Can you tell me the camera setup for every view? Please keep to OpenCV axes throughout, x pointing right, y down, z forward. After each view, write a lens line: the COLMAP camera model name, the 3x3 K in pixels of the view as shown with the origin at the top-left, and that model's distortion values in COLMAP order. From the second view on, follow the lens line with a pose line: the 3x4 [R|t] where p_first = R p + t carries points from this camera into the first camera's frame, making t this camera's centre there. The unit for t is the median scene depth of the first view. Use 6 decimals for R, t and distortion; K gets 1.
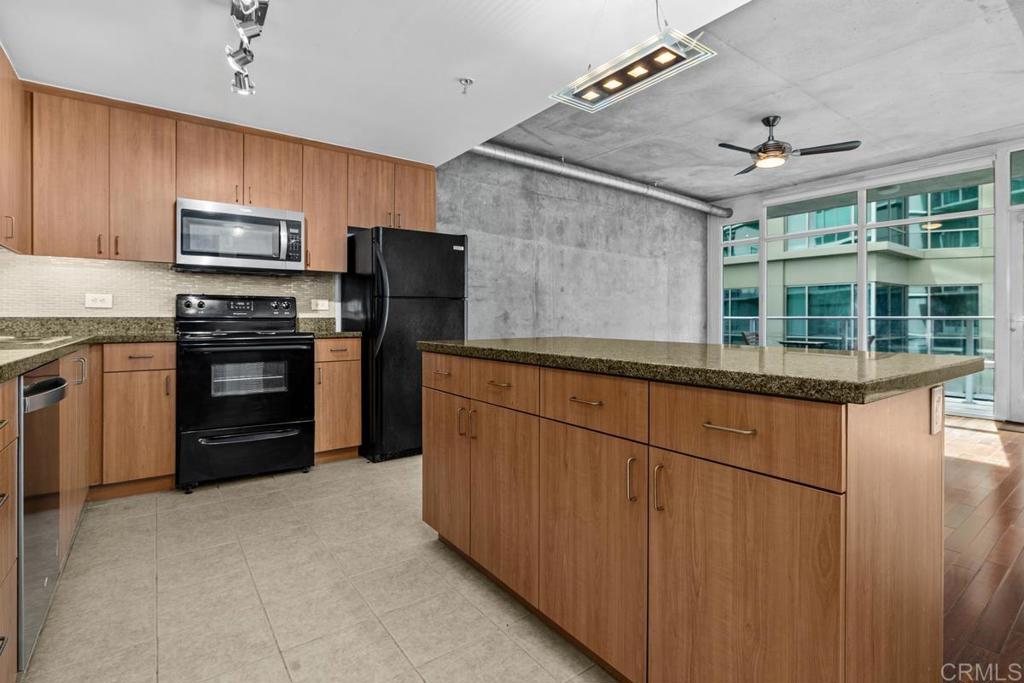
lens RADIAL K [[484.0, 0, 510.8], [0, 484.0, 319.8], [0, 0, 1]] dist [-0.000677, -0.000067]
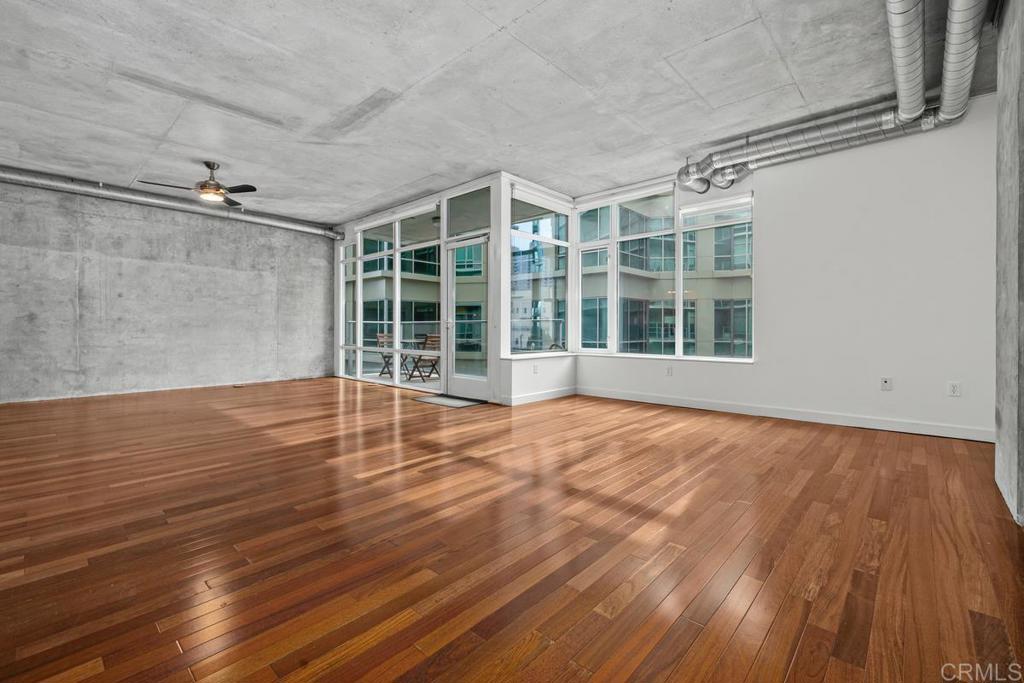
lens RADIAL K [[438.2, 0, 514.5], [0, 438.2, 329.0], [0, 0, 1]] dist [0.000907, 0.000021]
pose [[0.981644, -0.000105, 0.190722, 1.399327], [0.000164, 1.000000, -0.000291, 0.033356], [-0.190722, 0.000317, 0.981644, -0.380761]]
